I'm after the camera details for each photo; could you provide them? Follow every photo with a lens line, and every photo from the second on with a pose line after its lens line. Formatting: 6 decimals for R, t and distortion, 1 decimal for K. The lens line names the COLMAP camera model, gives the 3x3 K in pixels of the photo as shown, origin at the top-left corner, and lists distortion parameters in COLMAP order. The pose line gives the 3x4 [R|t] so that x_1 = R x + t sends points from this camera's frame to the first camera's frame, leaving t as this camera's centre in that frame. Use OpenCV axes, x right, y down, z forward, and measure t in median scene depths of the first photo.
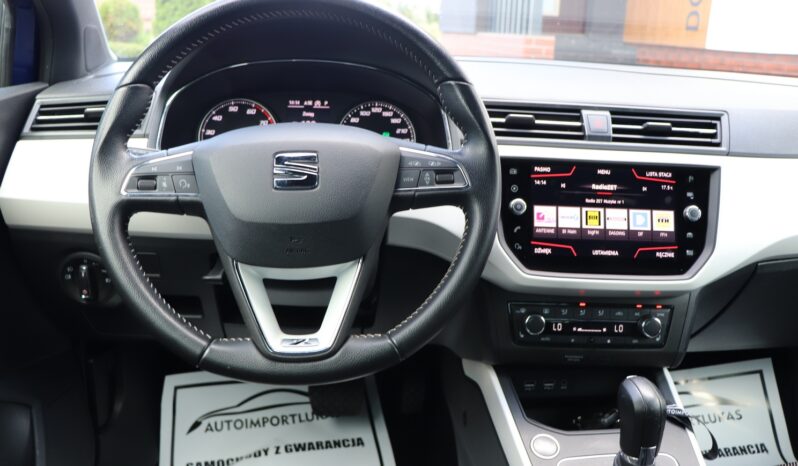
lens RADIAL K [[657.3, 0, 391.8], [0, 657.3, 231.4], [0, 0, 1]] dist [-0.190760, 0.173087]
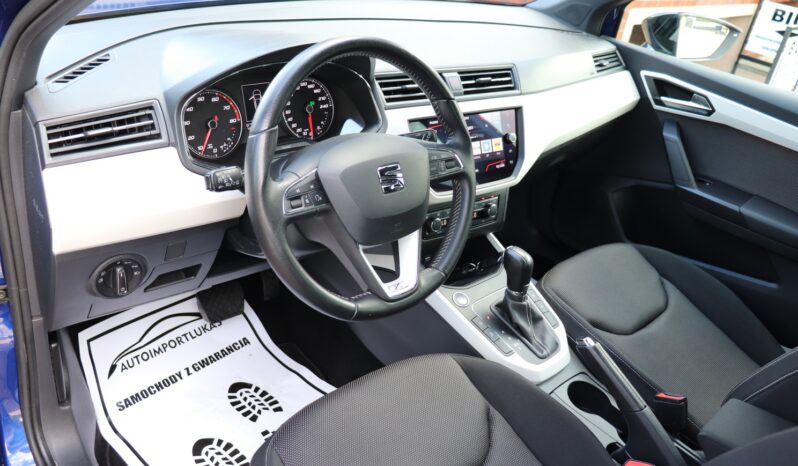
lens RADIAL K [[661.0, 0, 399.0], [0, 661.0, 233.0], [0, 0, 1]] dist [-0.182677, 0.152500]
pose [[0.785172, -0.235065, 0.572931, -0.739004], [0.074211, 0.954207, 0.289795, -0.292985], [-0.614815, -0.185021, 0.766661, -0.134699]]
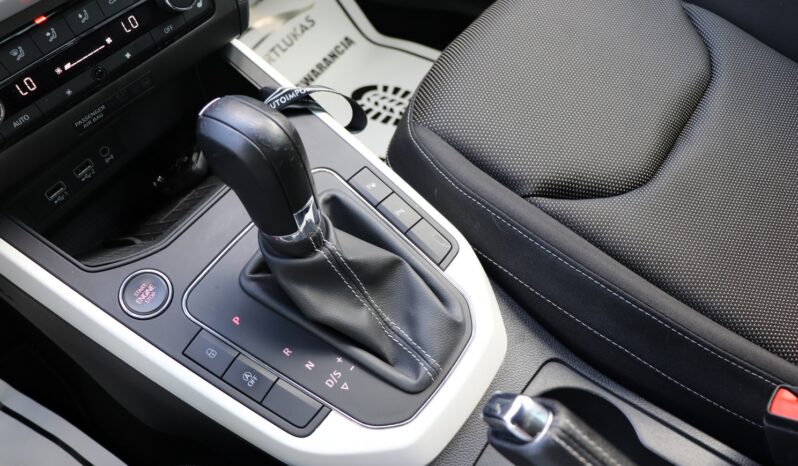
lens RADIAL K [[652.2, 0, 392.9], [0, 652.2, 233.1], [0, 0, 1]] dist [-0.194756, 0.156996]
pose [[0.650232, -0.646258, 0.399435, 0.179421], [0.345831, 0.719903, 0.601781, 0.040436], [-0.676461, -0.253161, 0.691600, 0.455886]]
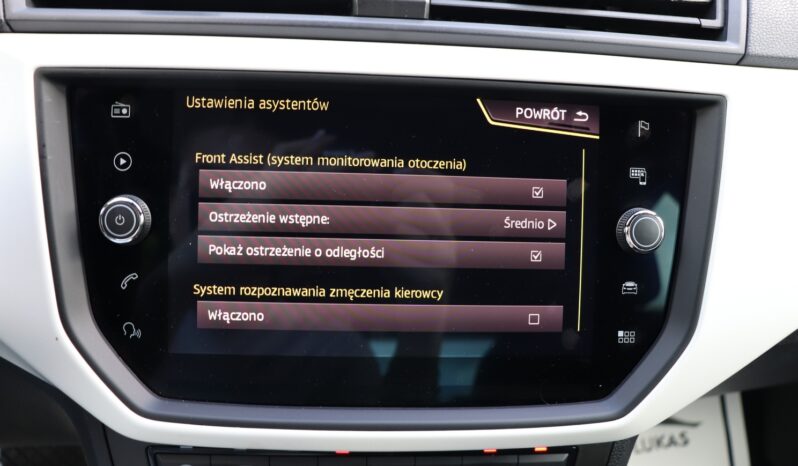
lens RADIAL K [[652.2, 0, 392.9], [0, 652.2, 233.1], [0, 0, 1]] dist [-0.194756, 0.156996]
pose [[0.996674, -0.012457, 0.080533, 0.301142], [-0.001305, 0.985682, 0.168610, -0.084392], [-0.081480, -0.168154, 0.982387, 0.650286]]
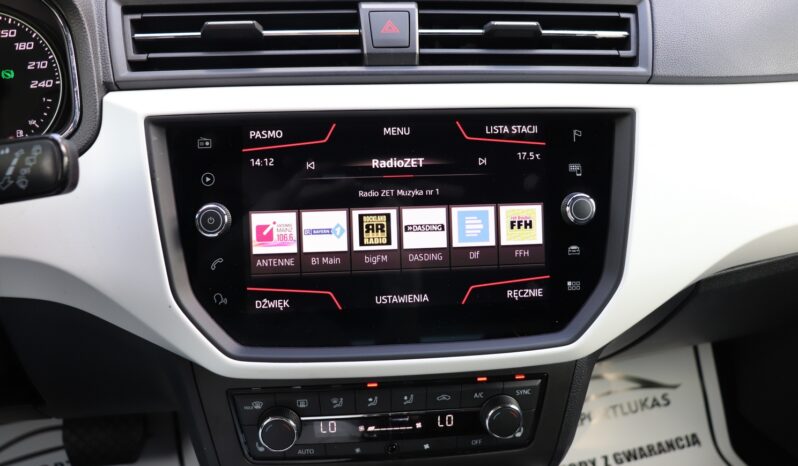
lens RADIAL K [[657.3, 0, 391.8], [0, 657.3, 231.4], [0, 0, 1]] dist [-0.190760, 0.173087]
pose [[0.994042, -0.066972, 0.086000, 0.278248], [0.052144, 0.985020, 0.164368, -0.099084], [-0.095719, -0.158905, 0.982643, 0.504149]]
